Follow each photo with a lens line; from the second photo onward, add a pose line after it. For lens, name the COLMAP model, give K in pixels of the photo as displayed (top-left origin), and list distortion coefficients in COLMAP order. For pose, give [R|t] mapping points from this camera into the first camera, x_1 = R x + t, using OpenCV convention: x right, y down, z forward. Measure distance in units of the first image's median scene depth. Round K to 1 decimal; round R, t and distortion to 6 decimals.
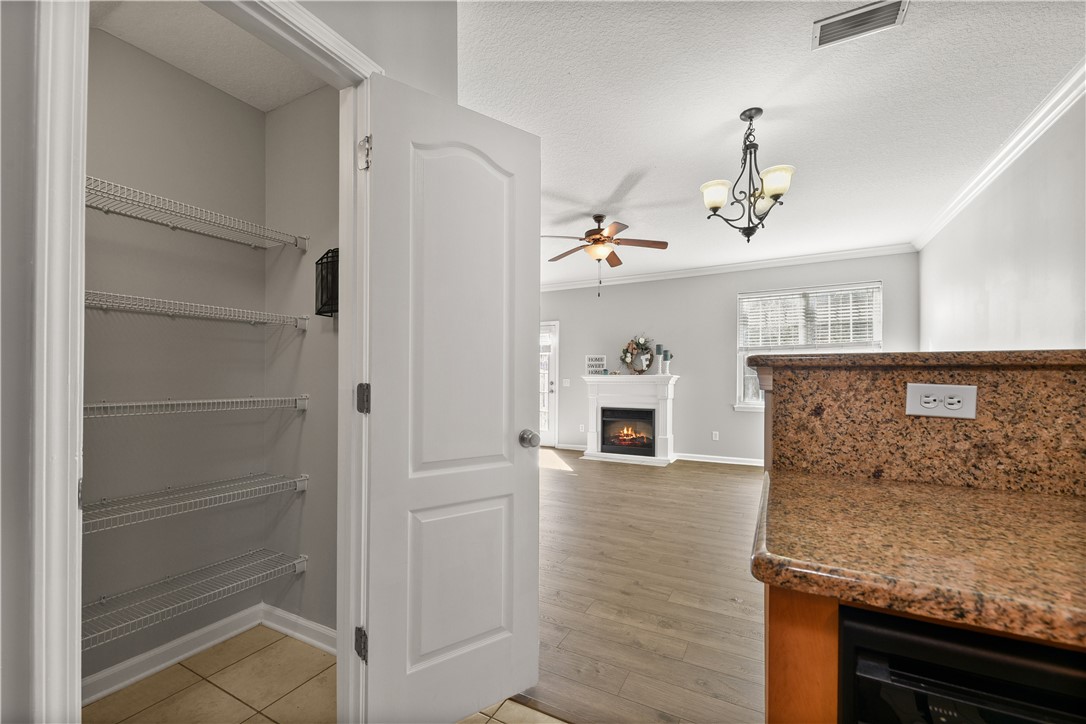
lens RADIAL K [[448.3, 0, 528.8], [0, 448.3, 377.1], [0, 0, 1]] dist [0.011518, -0.005098]
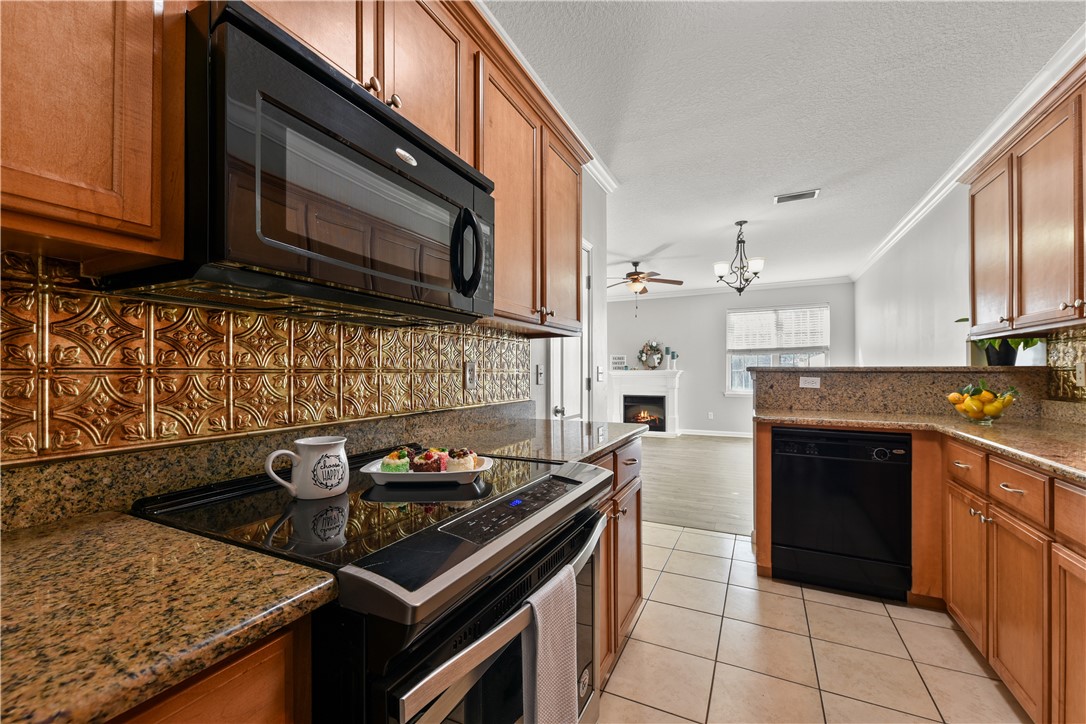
lens RADIAL K [[448.3, 0, 526.4], [0, 448.3, 370.0], [0, 0, 1]] dist [0.011518, -0.005098]
pose [[0.999413, -0.004657, 0.033936, -0.237278], [0.004693, 0.999989, -0.000964, -0.008393], [-0.033931, 0.001123, 0.999424, -0.423202]]
